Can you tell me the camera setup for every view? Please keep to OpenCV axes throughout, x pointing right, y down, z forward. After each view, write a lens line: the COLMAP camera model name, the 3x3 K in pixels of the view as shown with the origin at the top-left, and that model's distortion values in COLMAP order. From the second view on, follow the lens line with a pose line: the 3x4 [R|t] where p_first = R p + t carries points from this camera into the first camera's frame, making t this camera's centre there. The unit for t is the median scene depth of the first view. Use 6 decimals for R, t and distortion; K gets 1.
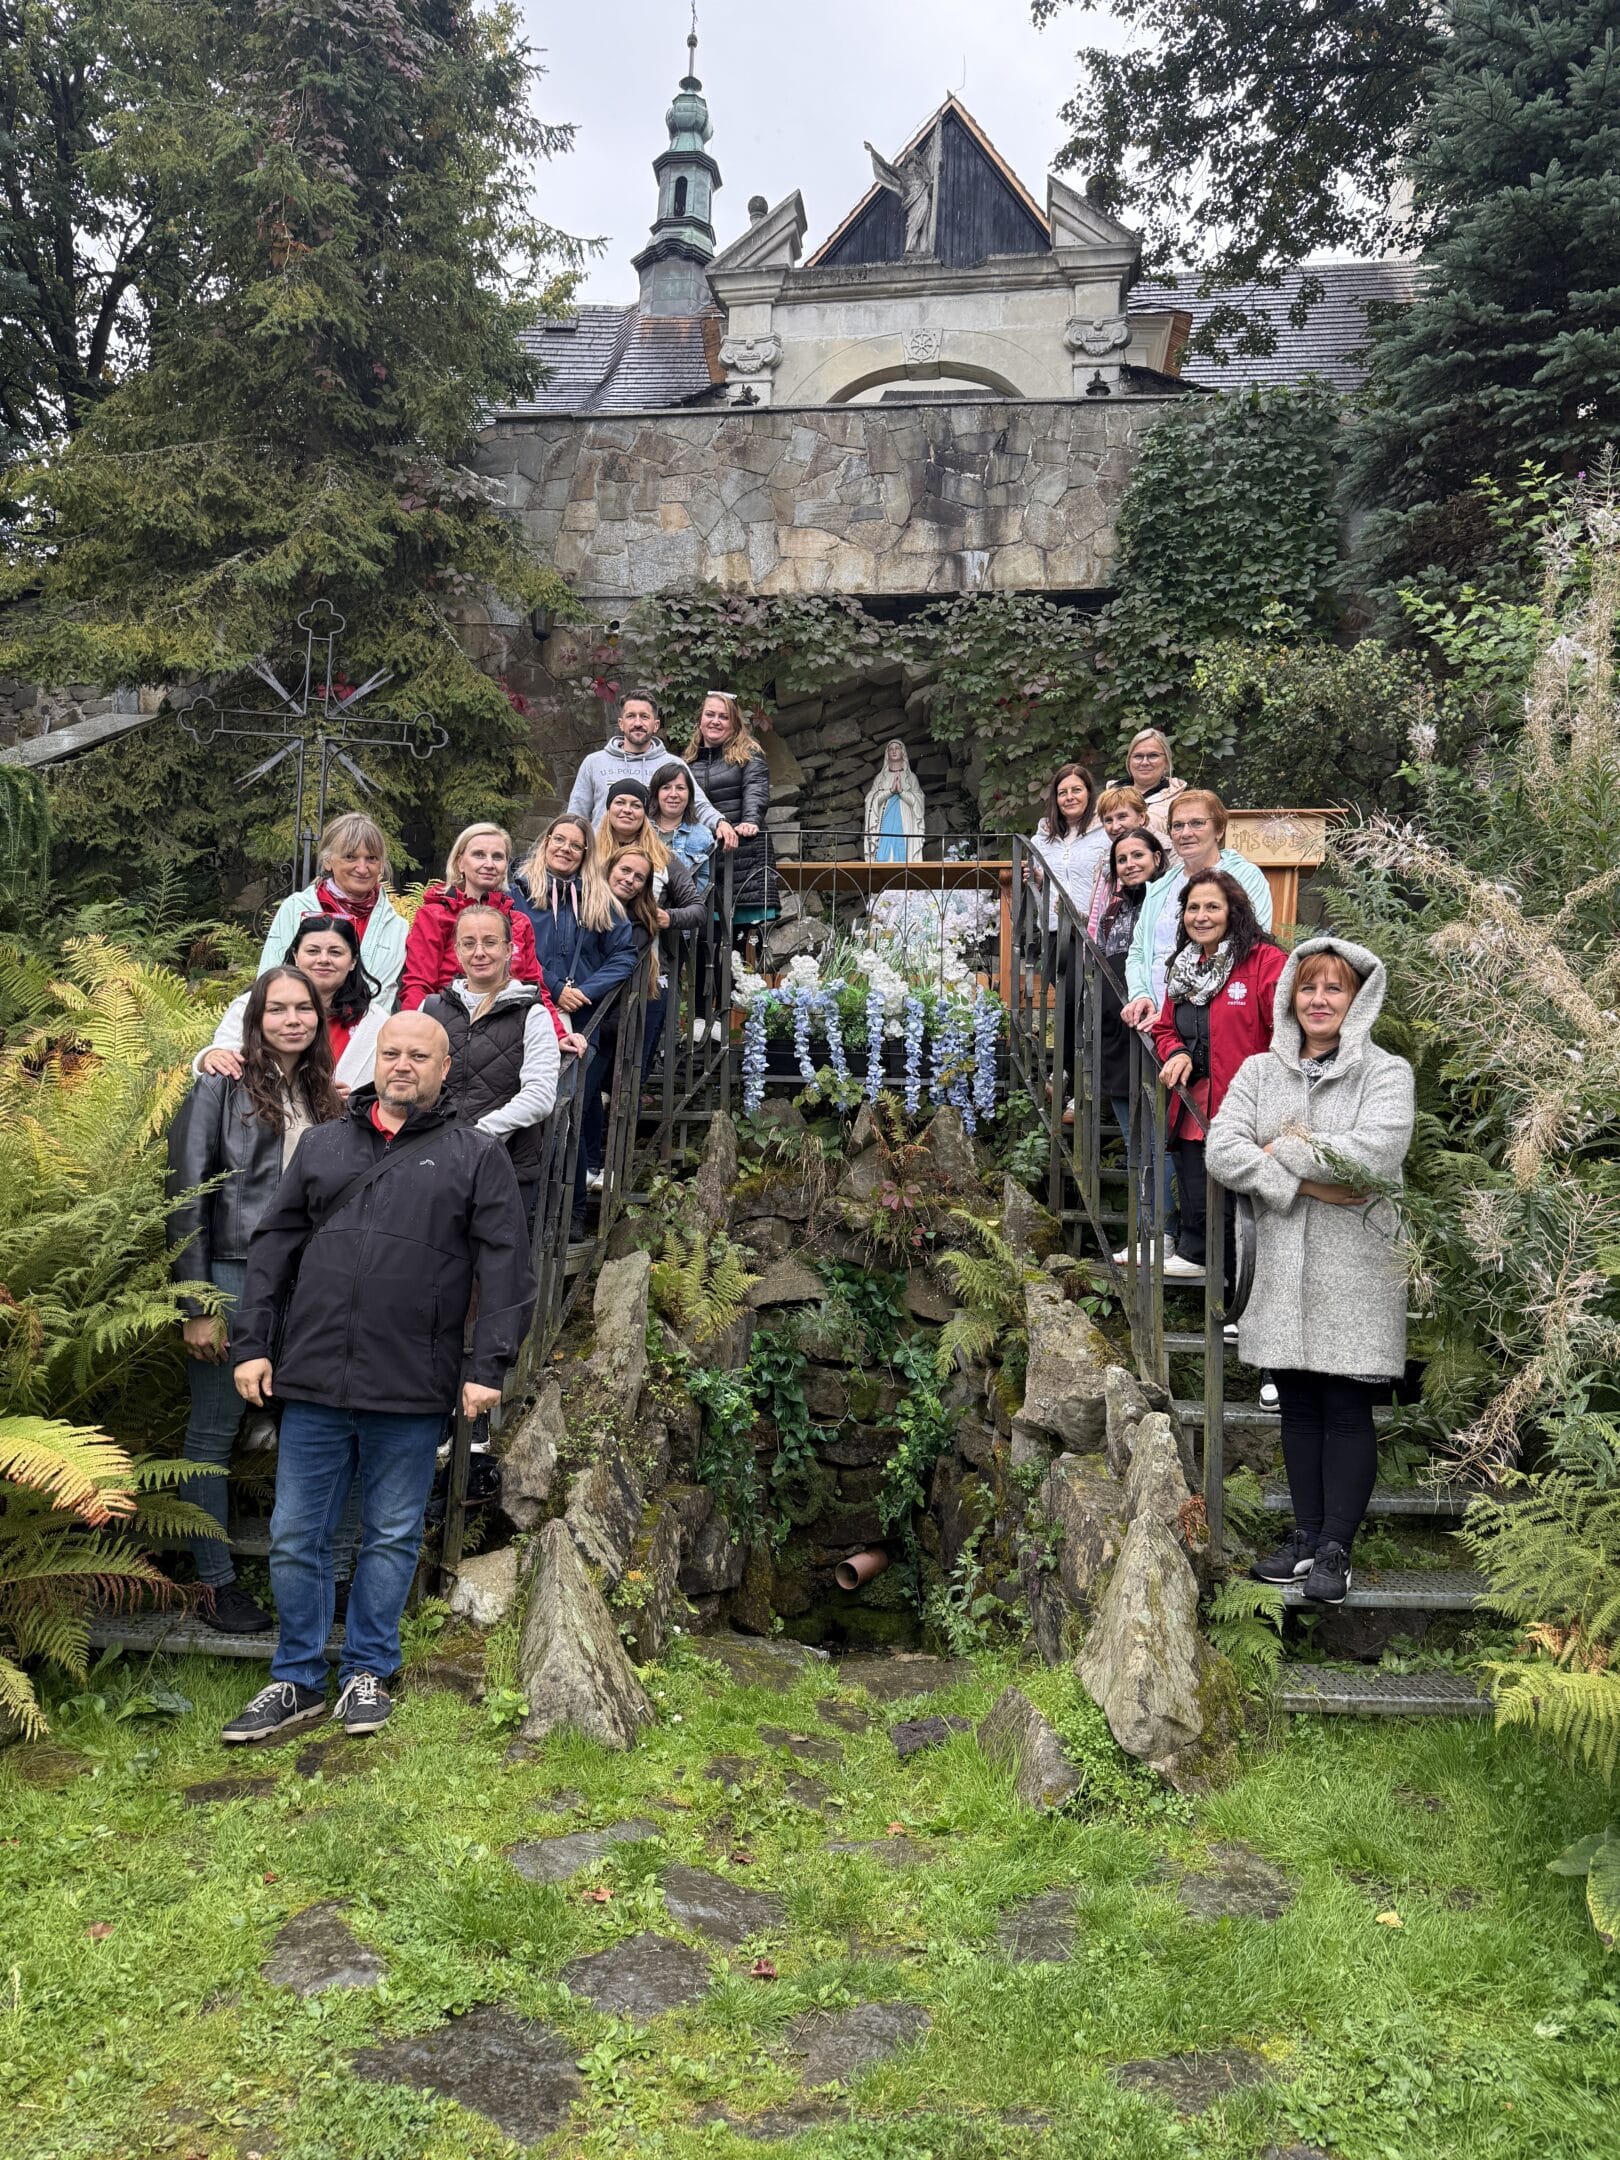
lens RADIAL K [[1514.7, 0, 809.6], [0, 1514.7, 1079.3], [0, 0, 1]] dist [-0.000190, -0.001036]
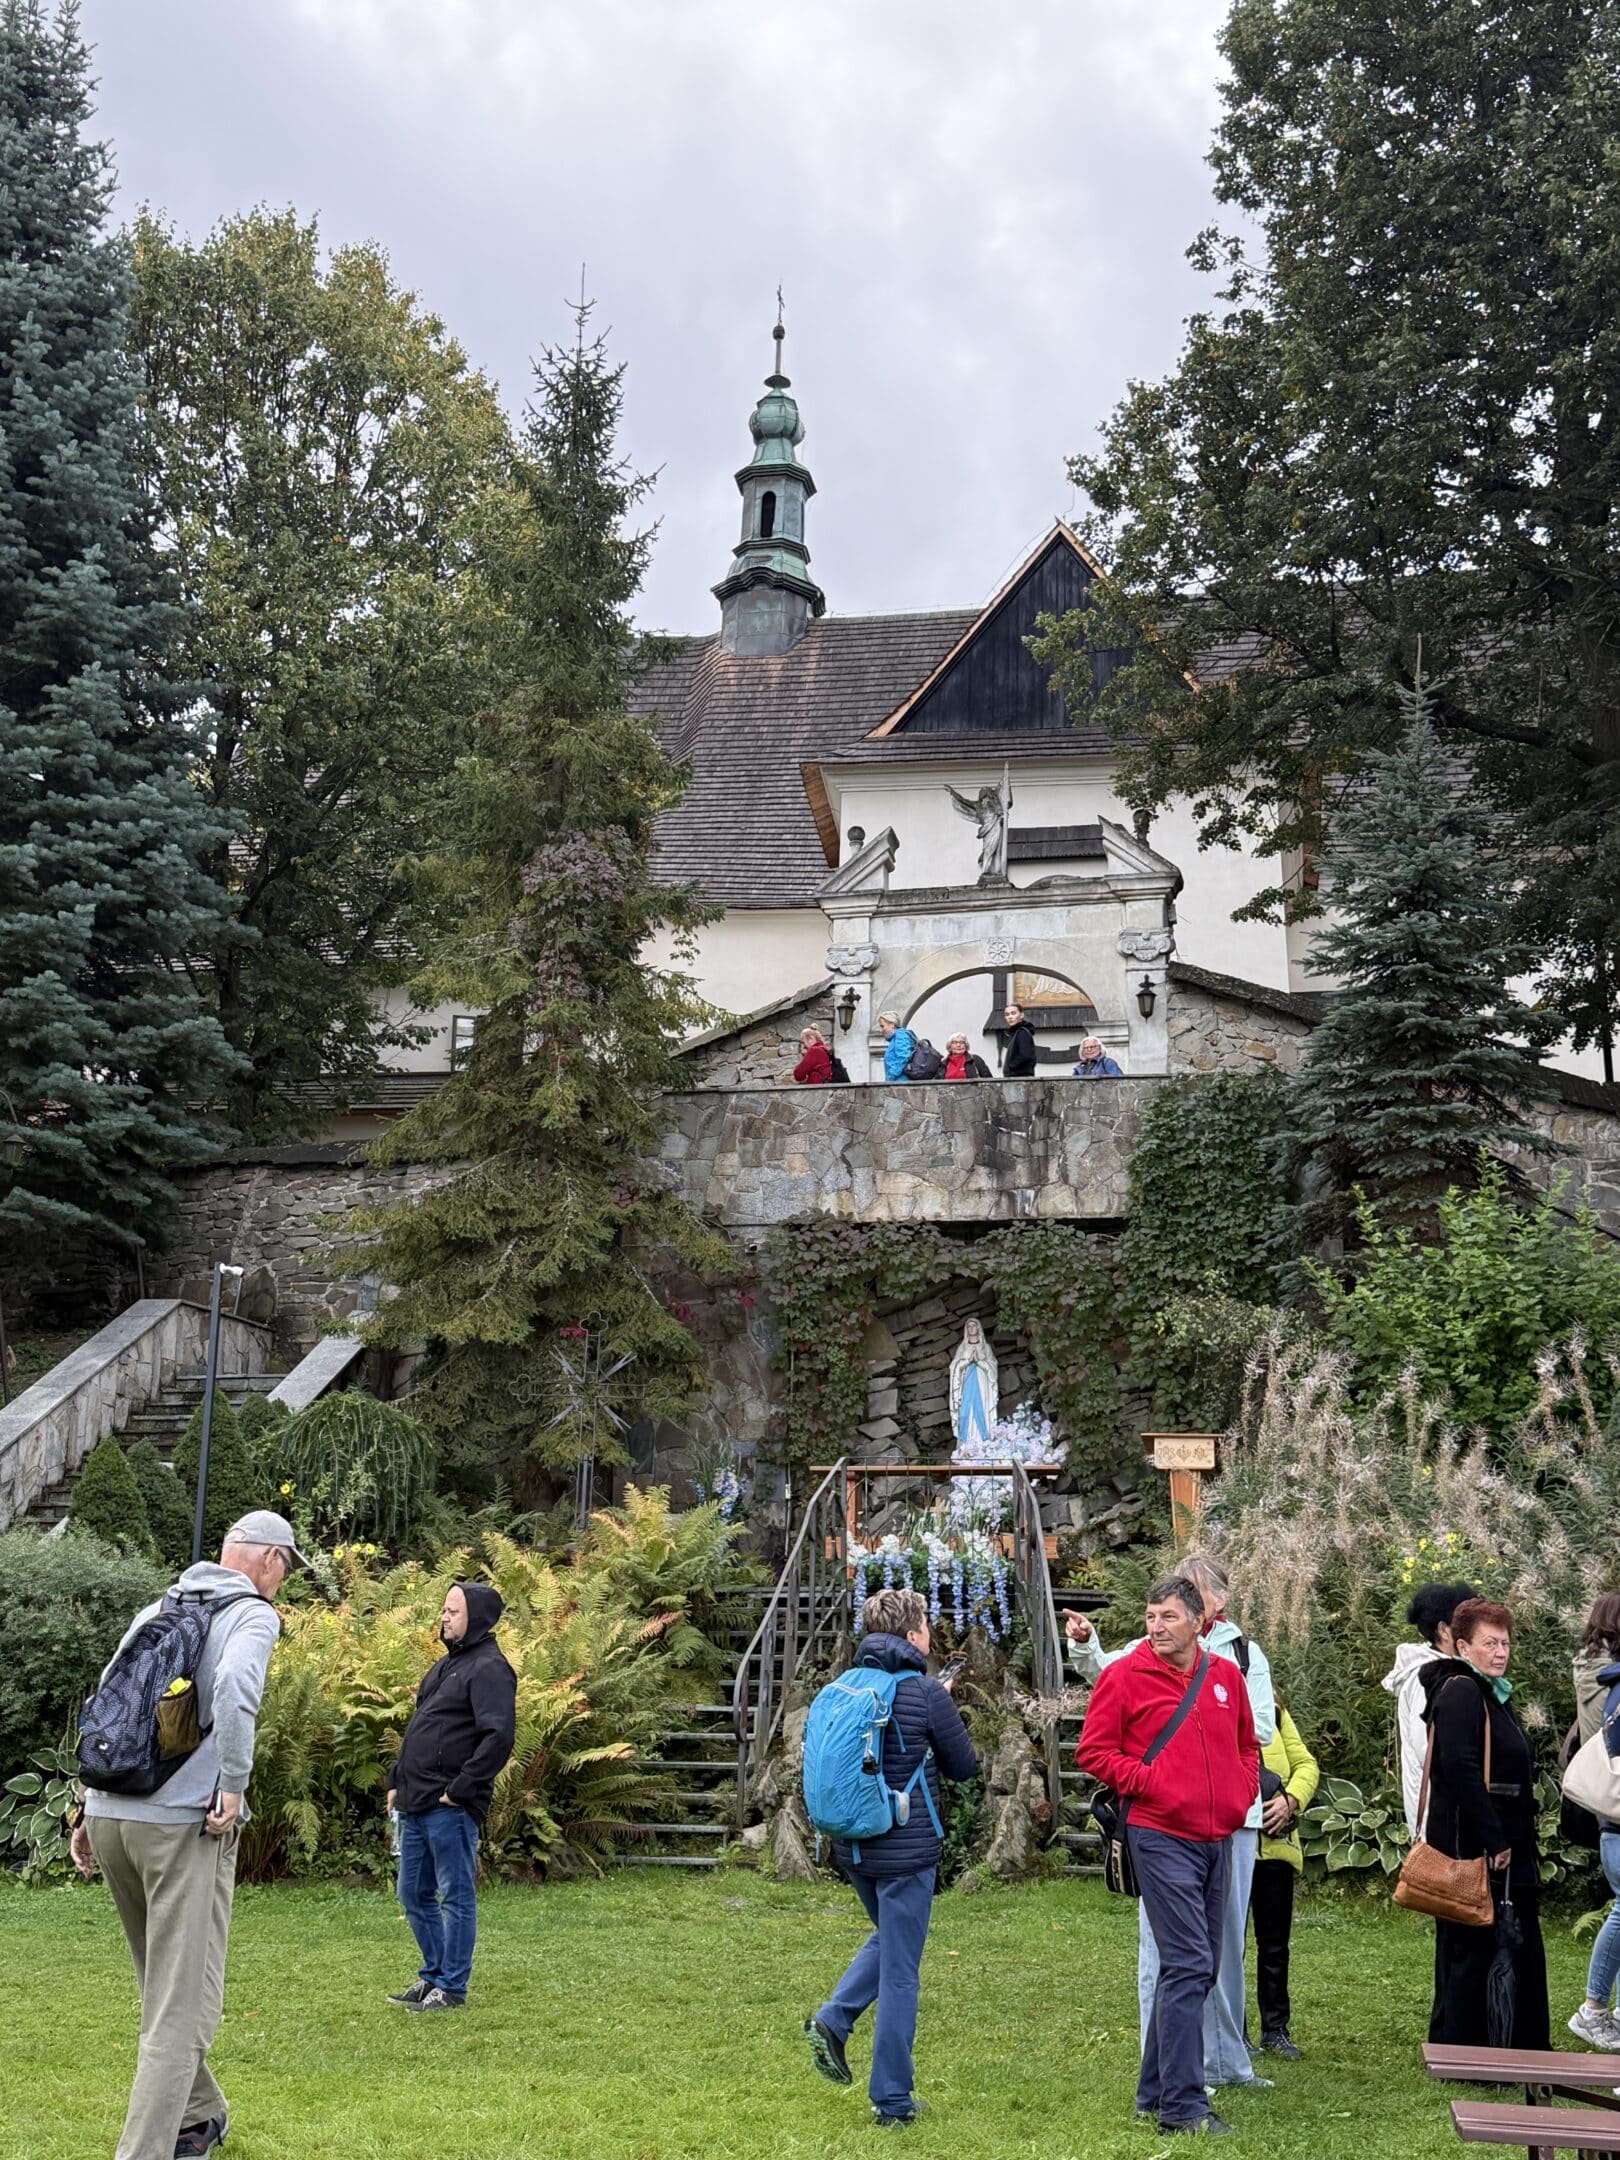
lens RADIAL K [[2548.5, 0, 770.2], [0, 2548.5, 1064.9], [0, 0, 1]] dist [0.095529, 0.000000]
pose [[0.996810, -0.025344, -0.075679, 0.059246], [0.011211, 0.983303, -0.181633, -0.052066], [0.079019, 0.180205, 0.980450, -1.220665]]
